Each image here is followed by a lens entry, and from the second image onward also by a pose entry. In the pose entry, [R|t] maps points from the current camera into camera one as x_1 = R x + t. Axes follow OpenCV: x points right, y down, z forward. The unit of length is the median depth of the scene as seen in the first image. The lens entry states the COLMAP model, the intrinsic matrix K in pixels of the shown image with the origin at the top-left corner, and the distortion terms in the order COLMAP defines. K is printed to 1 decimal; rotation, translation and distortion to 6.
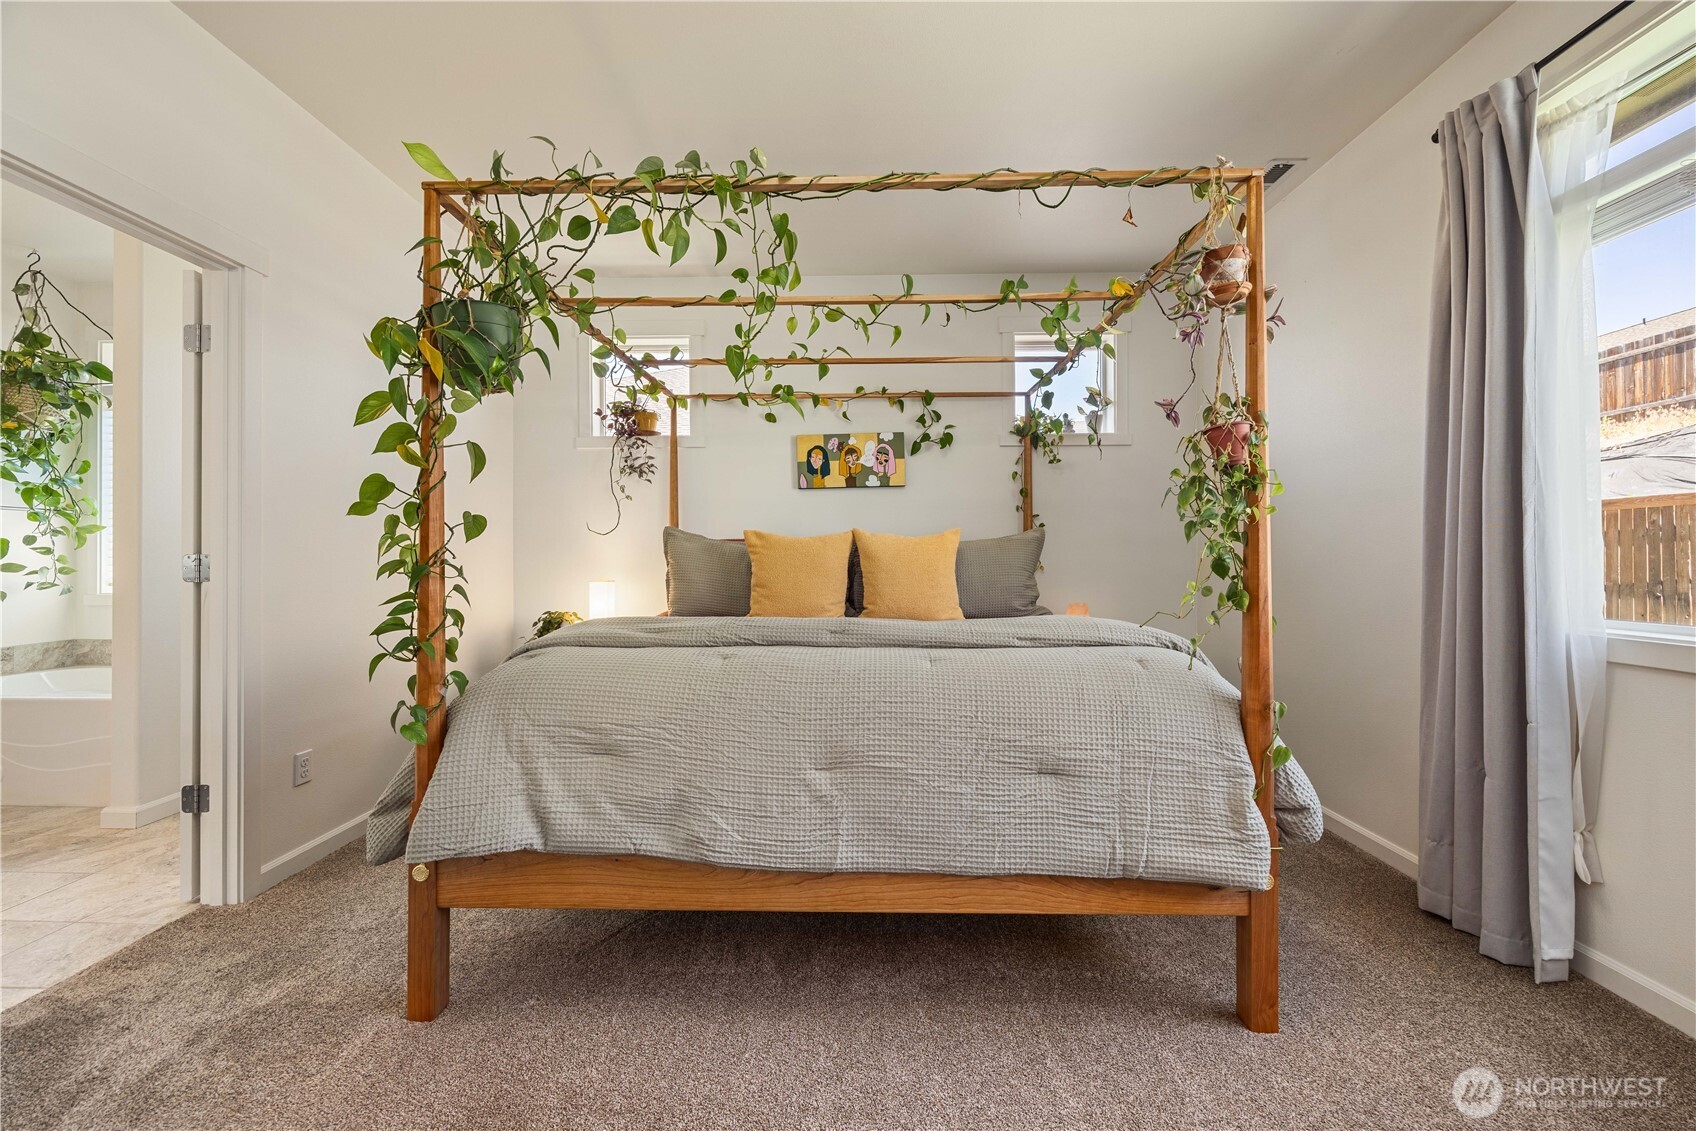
lens RADIAL K [[654.9, 0, 849.2], [0, 654.9, 556.9], [0, 0, 1]] dist [-0.006562, 0.000157]
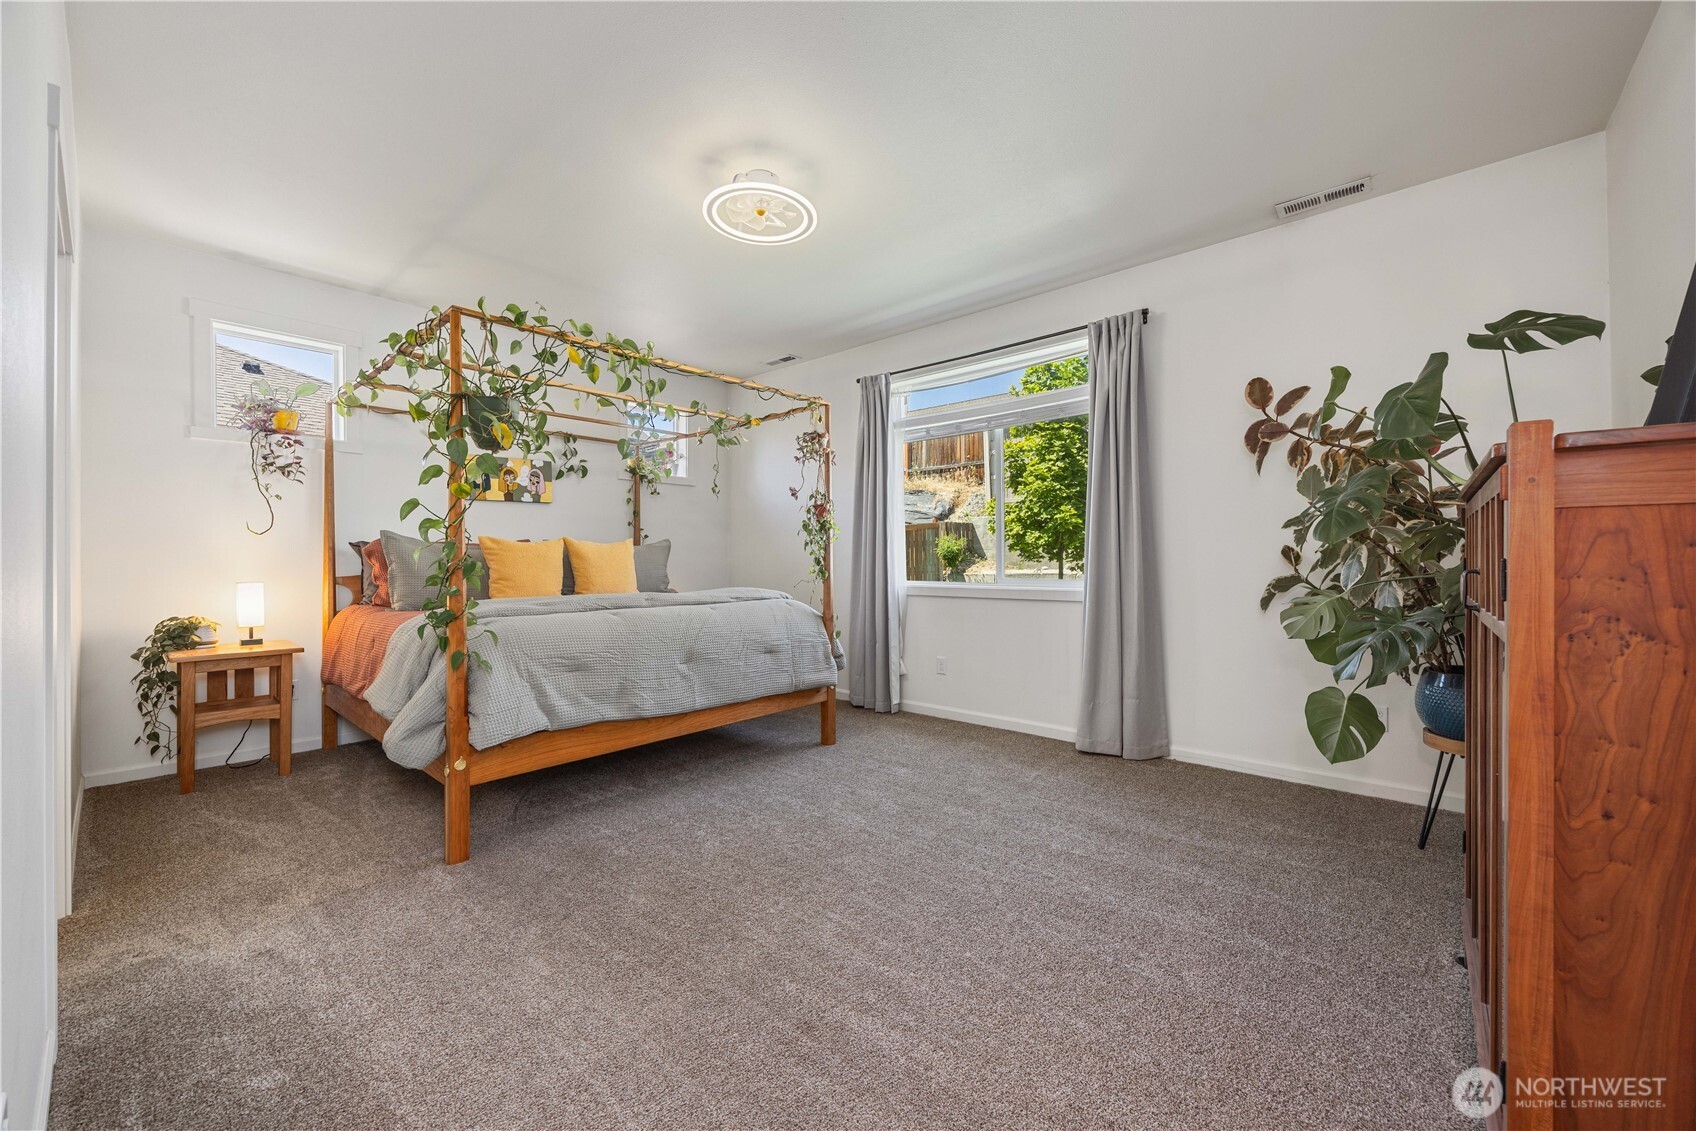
lens RADIAL K [[654.9, 0, 843.0], [0, 654.9, 560.7], [0, 0, 1]] dist [-0.006562, 0.000157]
pose [[0.648930, -0.003601, 0.760840, -0.942248], [0.001172, 0.999992, 0.003733, 0.003739], [-0.760847, -0.001531, 0.648929, -0.505169]]
